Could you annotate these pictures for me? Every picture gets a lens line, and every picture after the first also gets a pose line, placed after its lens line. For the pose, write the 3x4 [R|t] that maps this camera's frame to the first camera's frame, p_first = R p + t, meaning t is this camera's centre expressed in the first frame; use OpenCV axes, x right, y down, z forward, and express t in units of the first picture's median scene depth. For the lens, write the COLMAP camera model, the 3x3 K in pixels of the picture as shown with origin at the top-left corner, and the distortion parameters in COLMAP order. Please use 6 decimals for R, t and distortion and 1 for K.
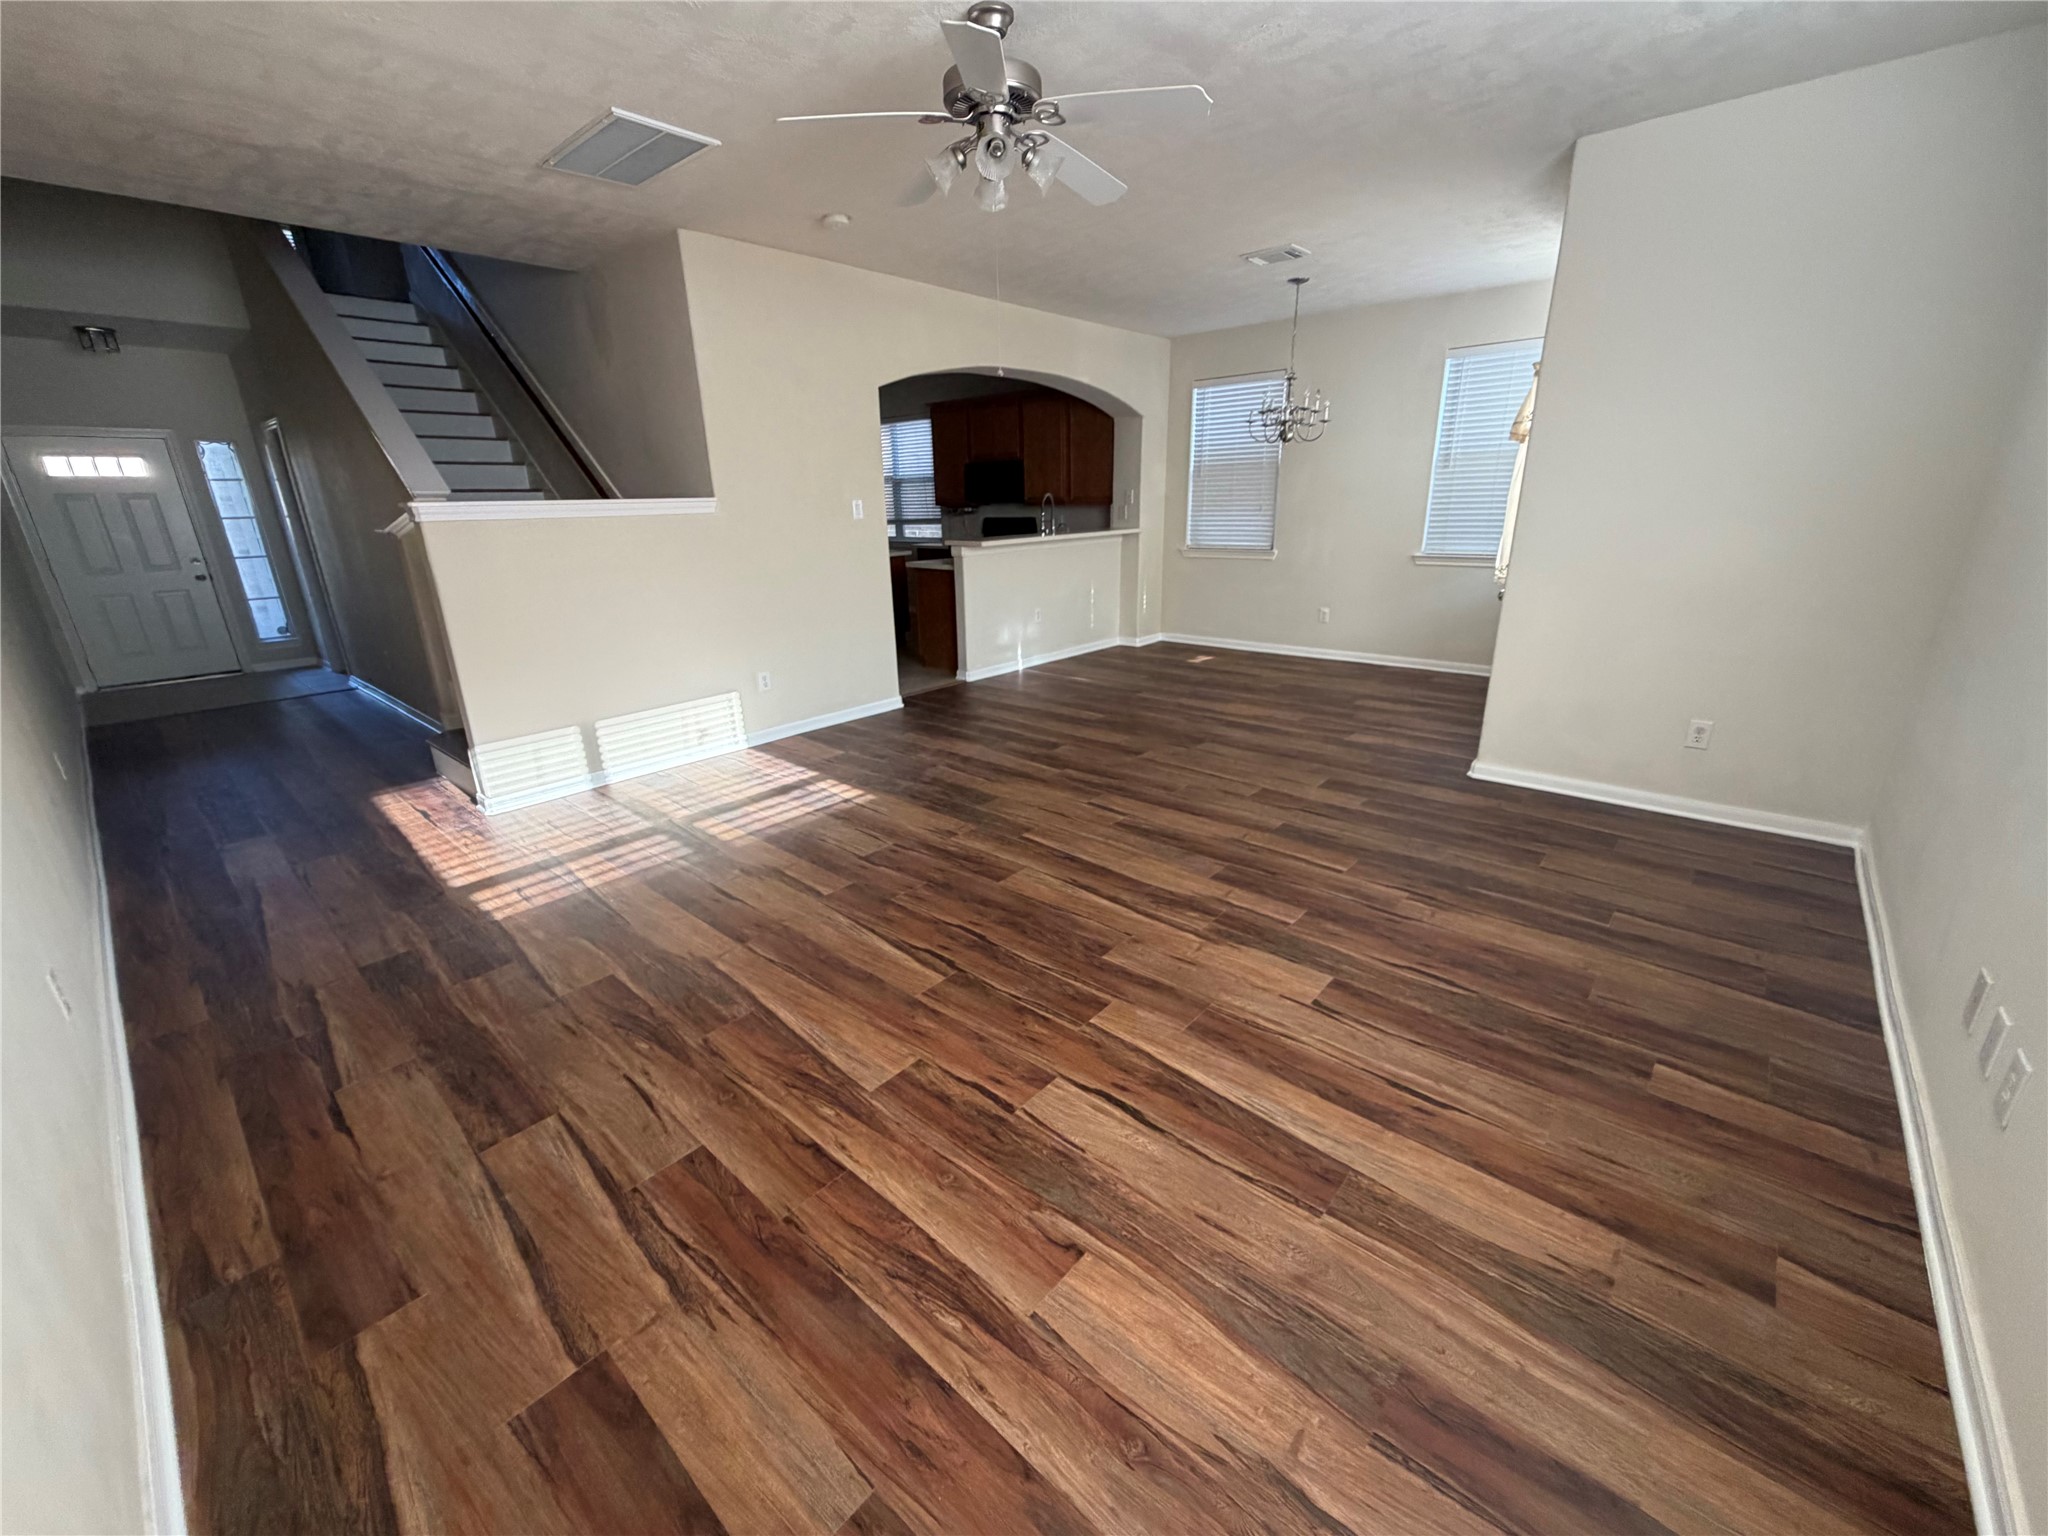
lens RADIAL K [[821.7, 0, 1026.9], [0, 821.7, 764.7], [0, 0, 1]] dist [0.000556, -0.000021]
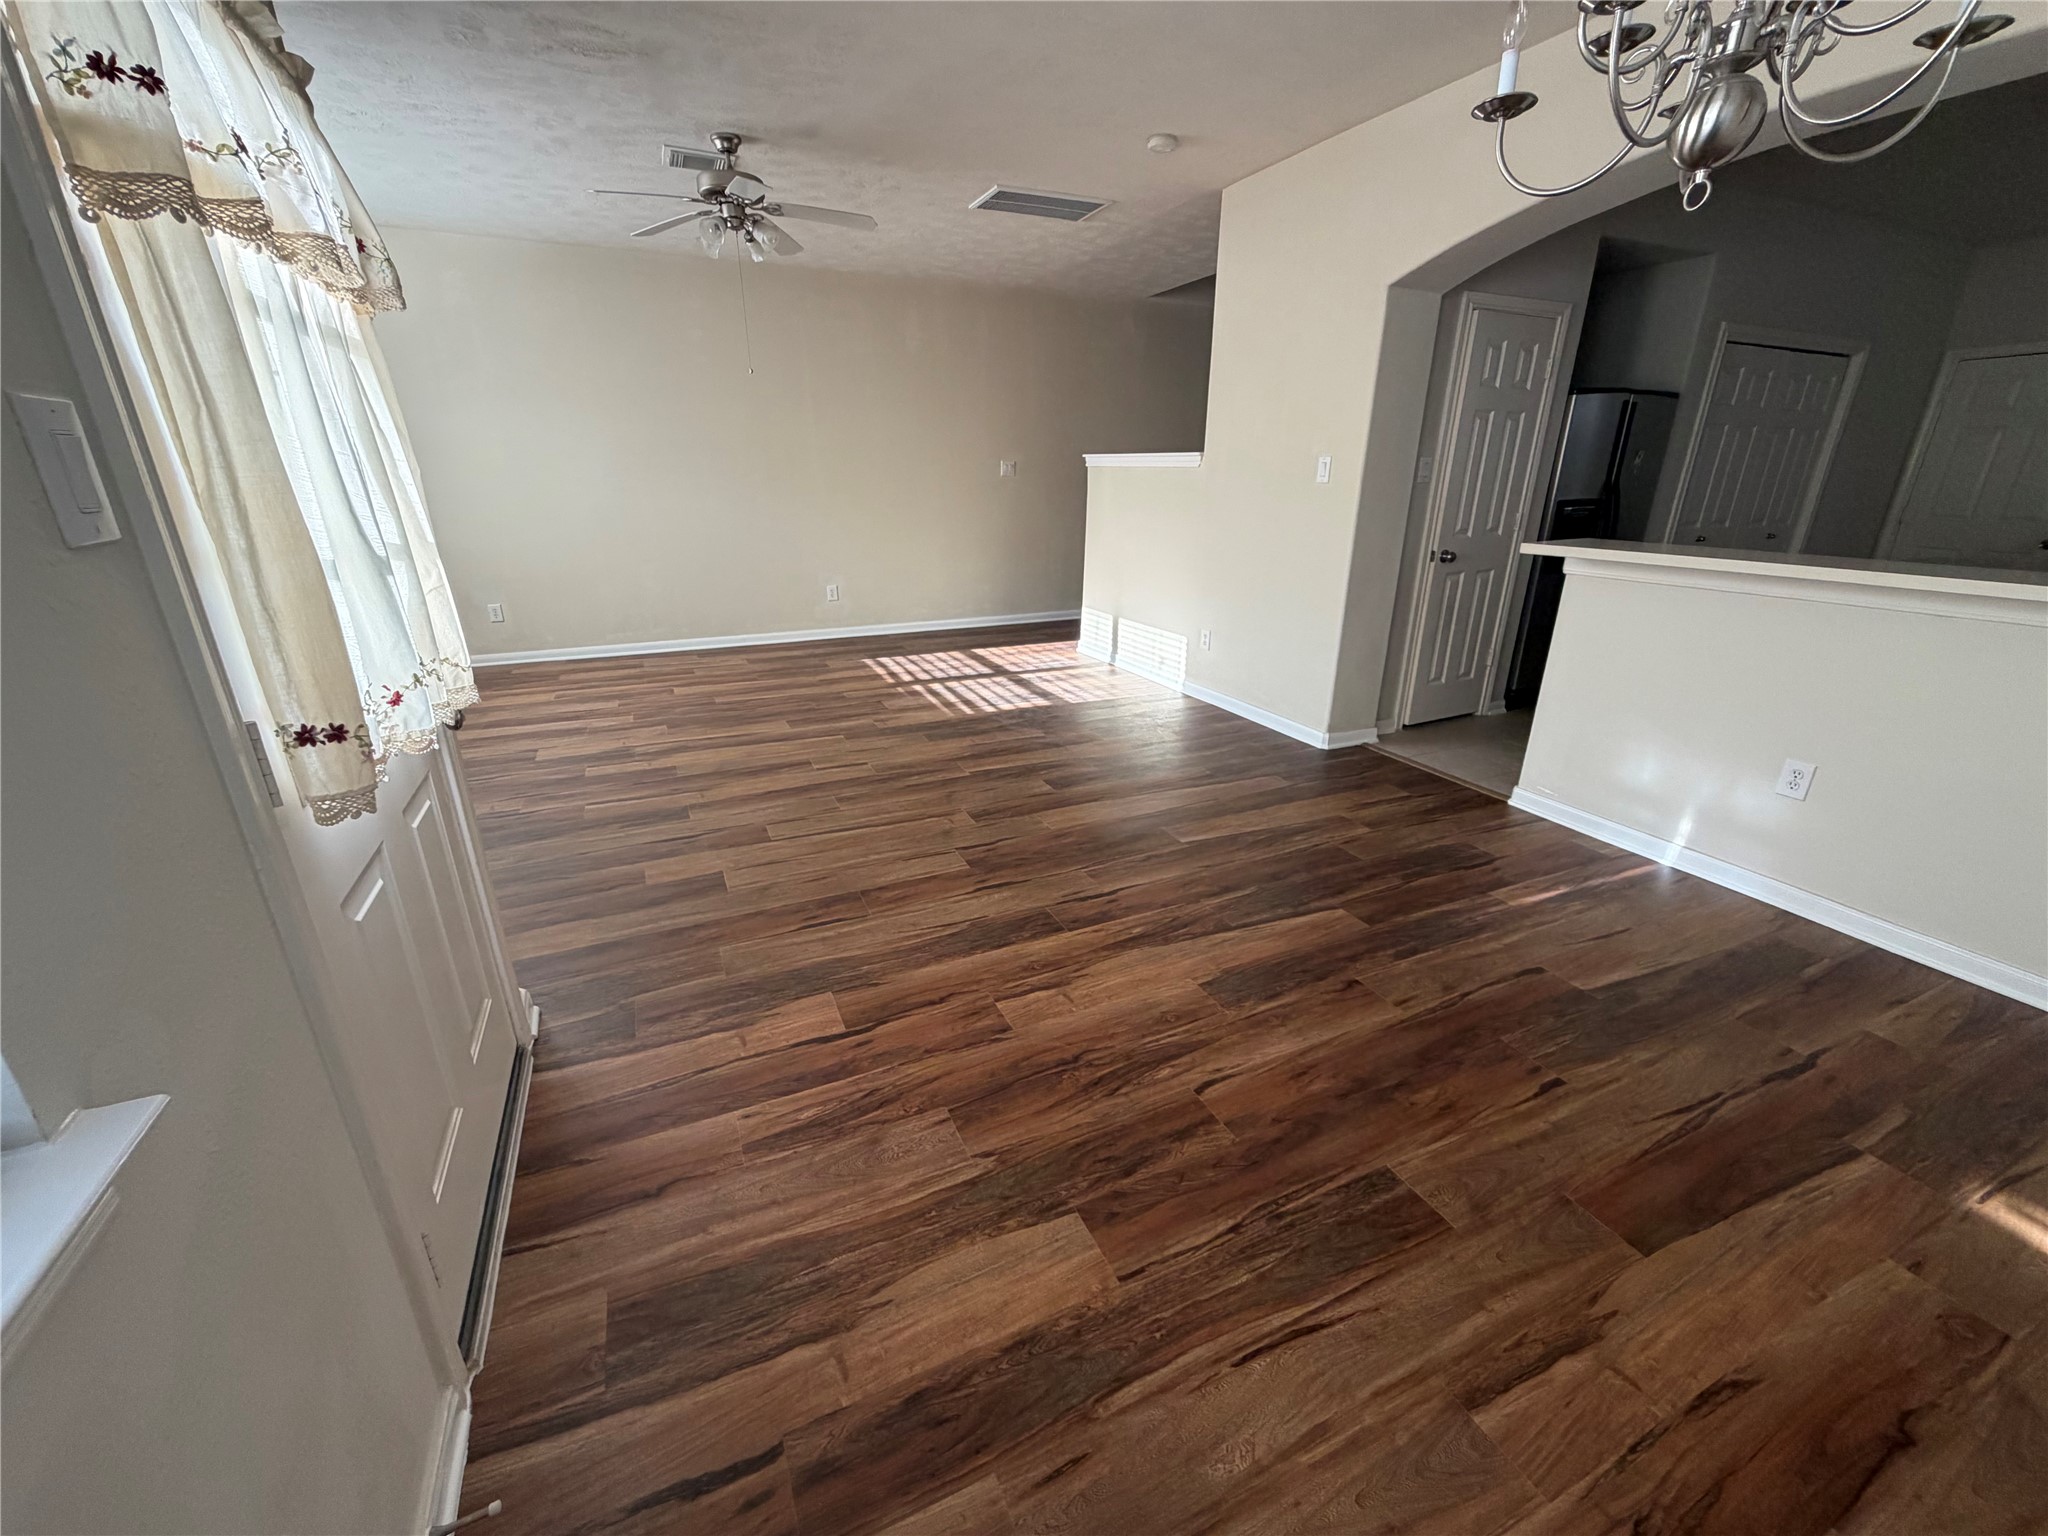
lens RADIAL K [[821.7, 0, 1022.2], [0, 821.7, 774.3], [0, 0, 1]] dist [0.000556, -0.000021]
pose [[-0.416179, 0.341251, -0.842818, 0.923615], [-0.275152, 0.836185, 0.474433, -0.515246], [0.866653, 0.429352, -0.254107, 1.544352]]
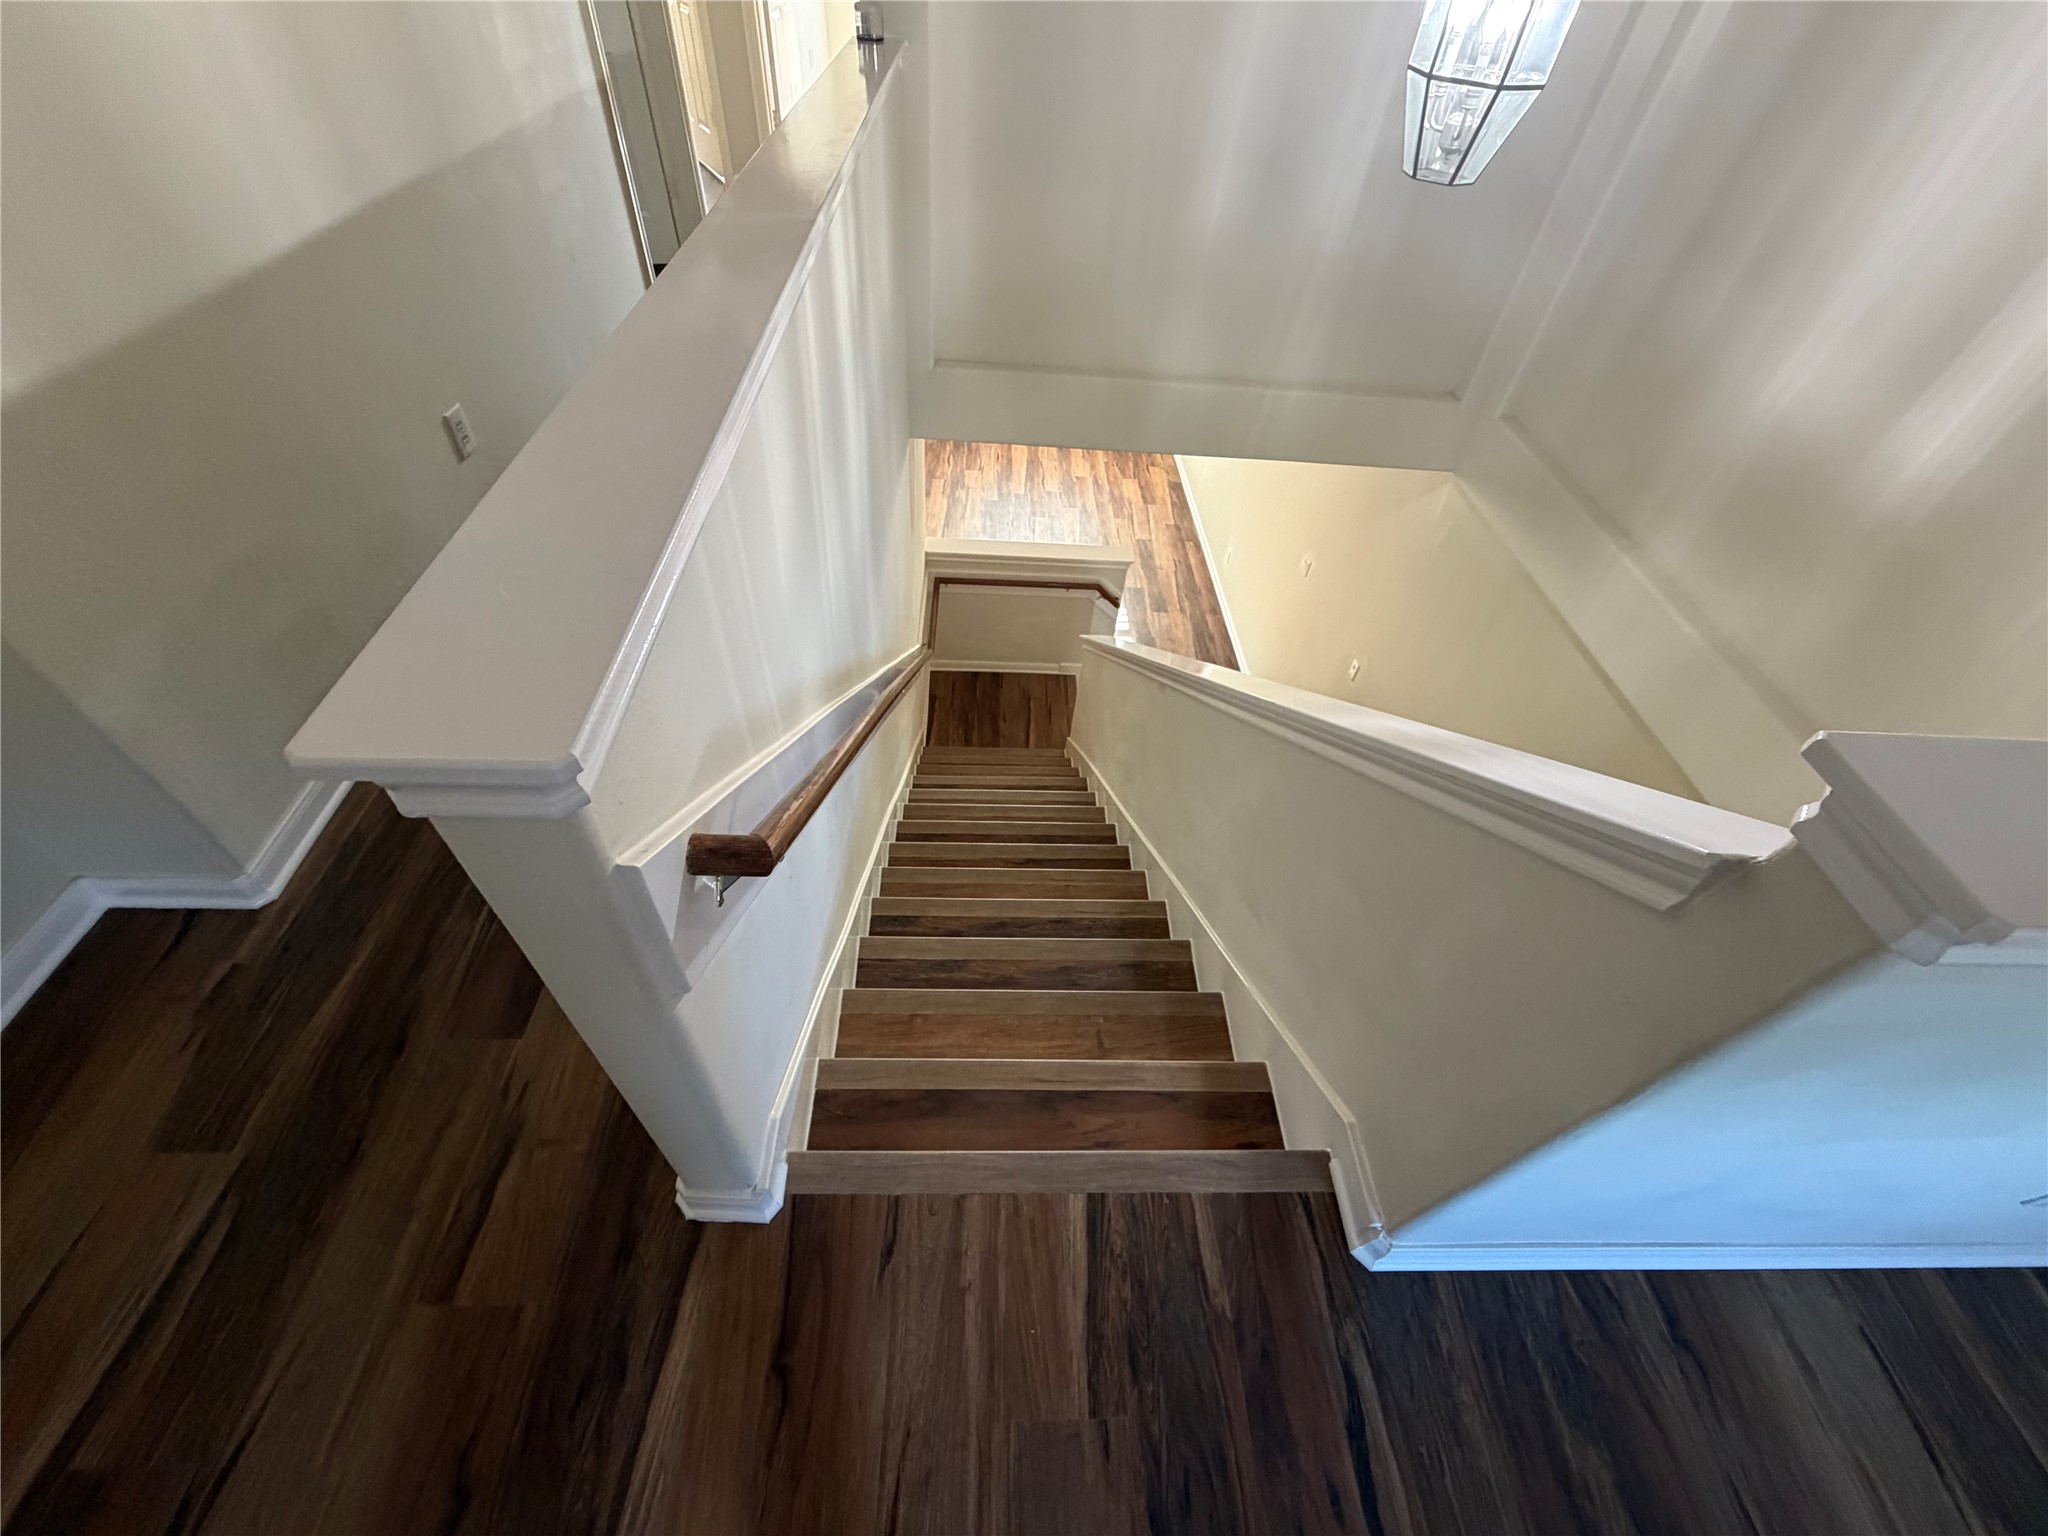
lens RADIAL K [[821.7, 0, 1020.1], [0, 821.7, 768.5], [0, 0, 1]] dist [0.000556, -0.000021]
pose [[-0.680438, -0.556240, 0.477076, -1.559283], [0.177735, 0.506318, 0.843832, -1.448229], [-0.710925, 0.658968, -0.245655, 1.777333]]
